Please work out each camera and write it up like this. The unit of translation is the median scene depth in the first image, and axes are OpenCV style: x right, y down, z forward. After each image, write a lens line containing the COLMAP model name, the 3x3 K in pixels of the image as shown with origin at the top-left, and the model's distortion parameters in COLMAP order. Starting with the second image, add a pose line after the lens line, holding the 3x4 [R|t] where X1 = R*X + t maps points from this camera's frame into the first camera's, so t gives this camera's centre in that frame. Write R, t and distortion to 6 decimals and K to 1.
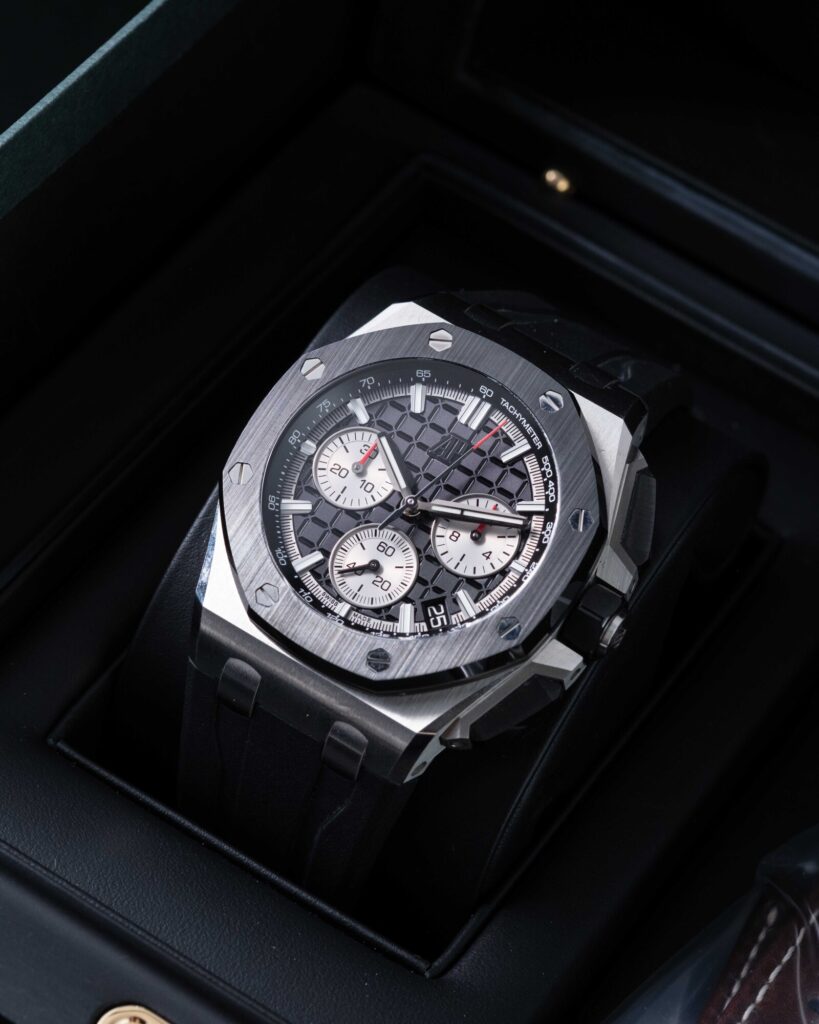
lens RADIAL K [[4480.3, 0, 407.0], [0, 4480.3, 510.5], [0, 0, 1]] dist [0.249686, 0.000000]
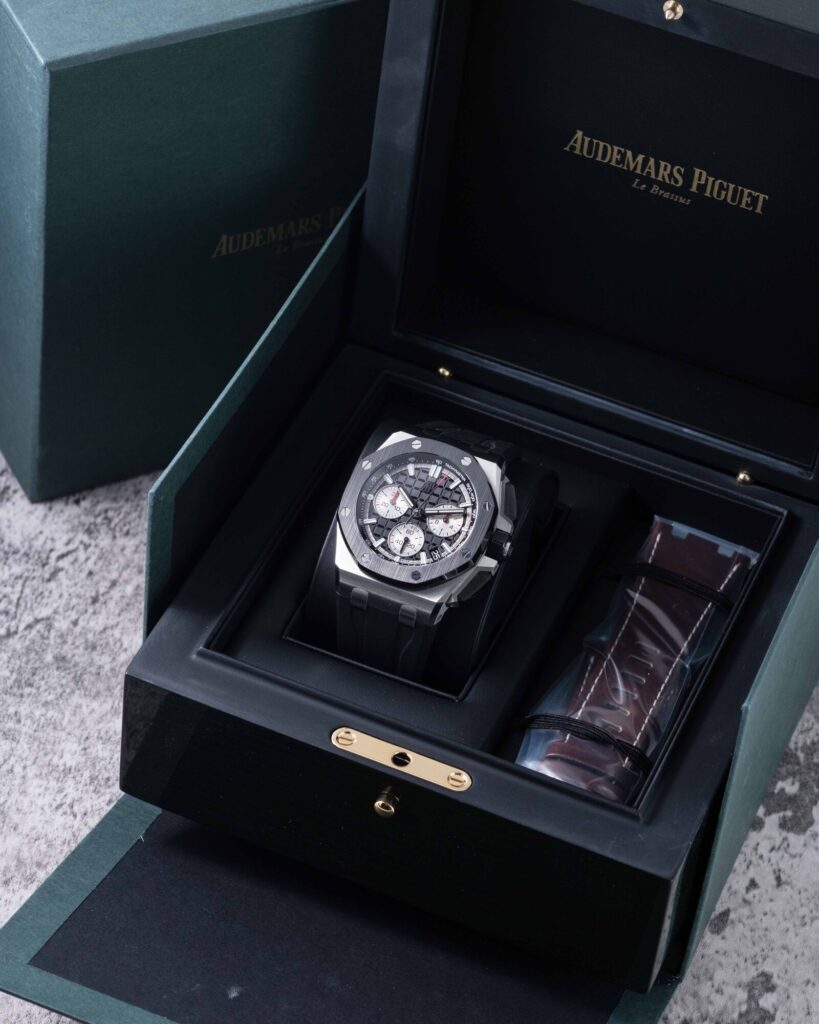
lens RADIAL K [[4480.3, 0, 409.7], [0, 4480.3, 512.2], [0, 0, 1]] dist [0.249686, 0.000000]
pose [[0.984127, -0.170029, 0.050838, -0.126334], [0.172071, 0.984316, -0.038897, 0.092386], [-0.043427, 0.047027, 0.997949, -1.425388]]
